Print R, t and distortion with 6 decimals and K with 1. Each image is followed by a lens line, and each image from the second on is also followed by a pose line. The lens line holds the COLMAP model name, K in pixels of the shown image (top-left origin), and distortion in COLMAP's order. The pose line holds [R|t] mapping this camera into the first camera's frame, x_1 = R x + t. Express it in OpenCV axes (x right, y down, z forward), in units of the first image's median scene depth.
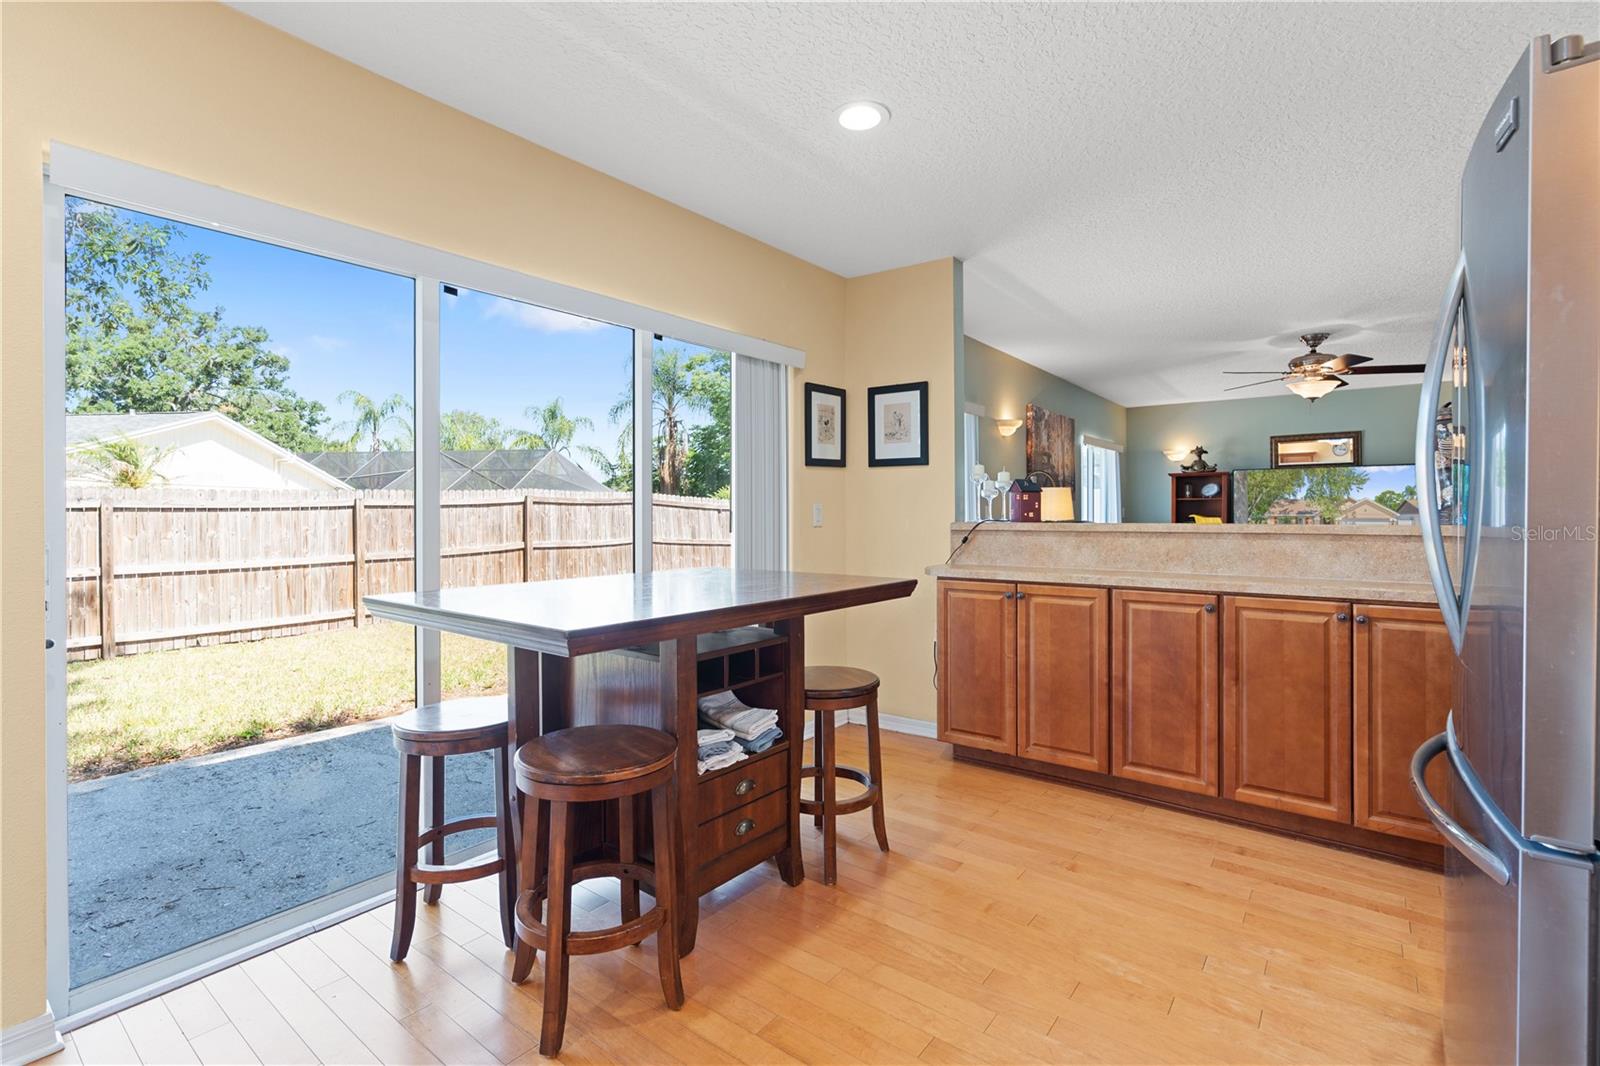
lens RADIAL K [[731.8, 0, 805.3], [0, 731.8, 514.7], [0, 0, 1]] dist [-0.001735, 0.000153]
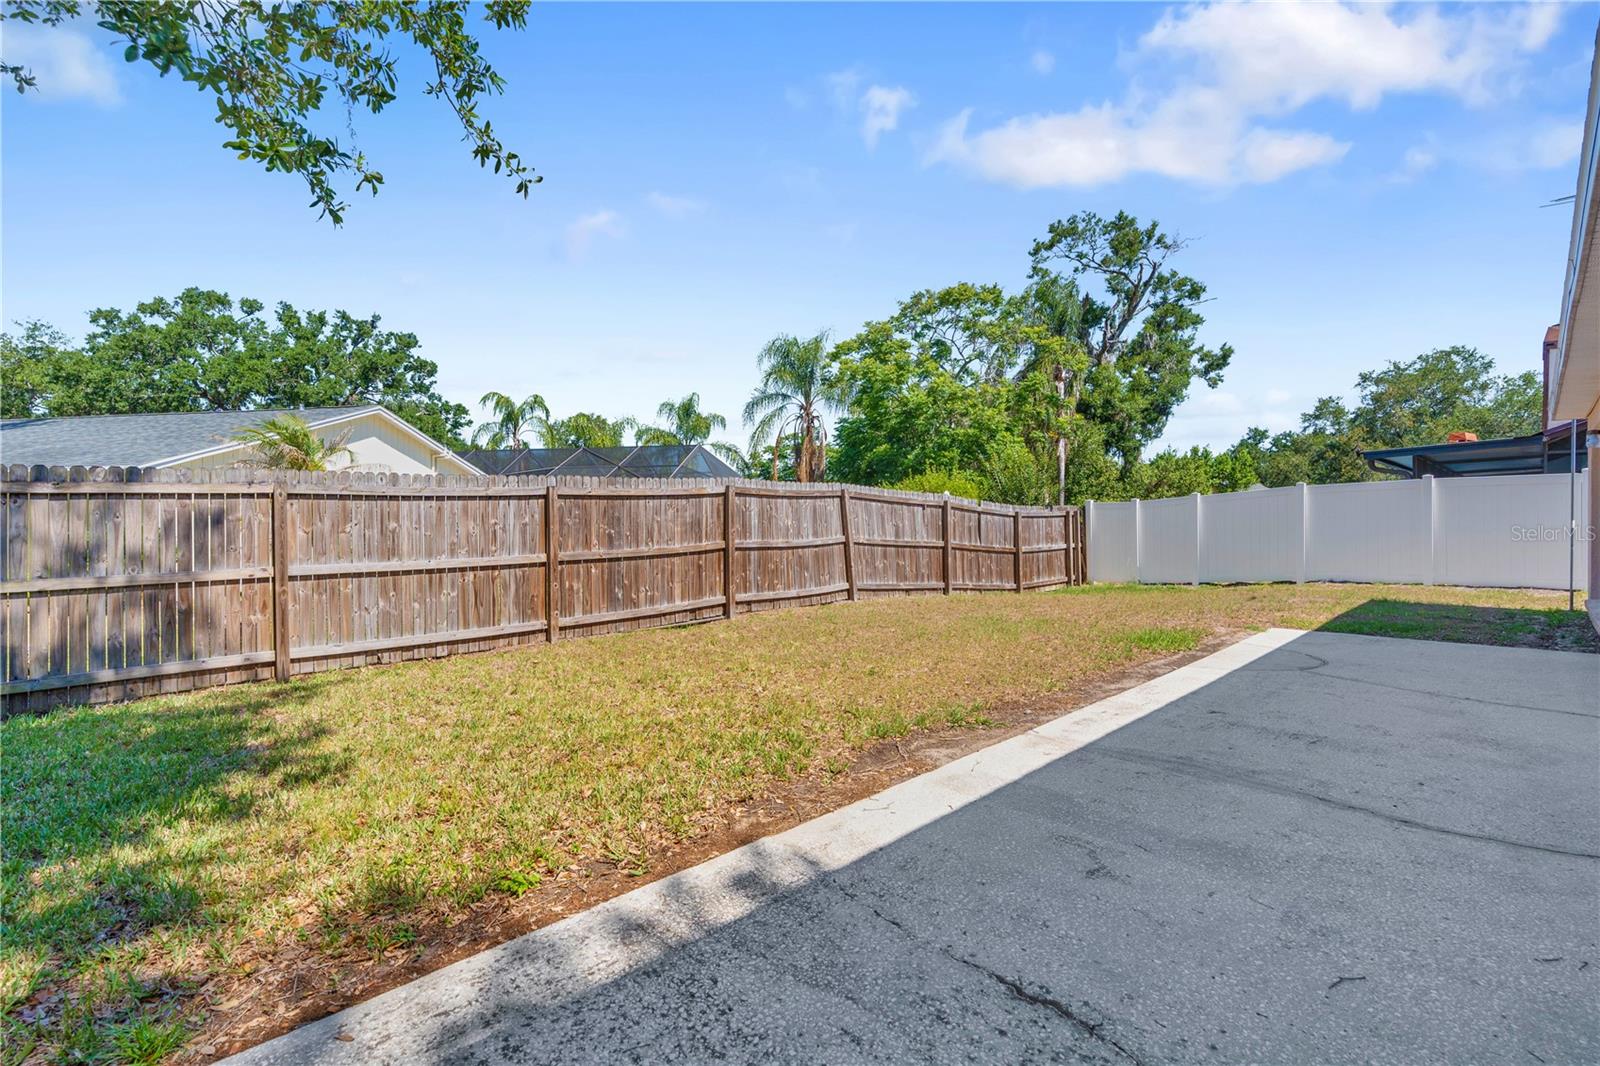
lens RADIAL K [[723.7, 0, 796.2], [0, 723.7, 522.4], [0, 0, 1]] dist [-0.004289, 0.000599]
pose [[0.990126, 0.003005, -0.140146, -0.196750], [-0.002259, 0.999982, 0.005479, 0.011905], [0.140160, -0.005109, 0.990116, 0.203761]]
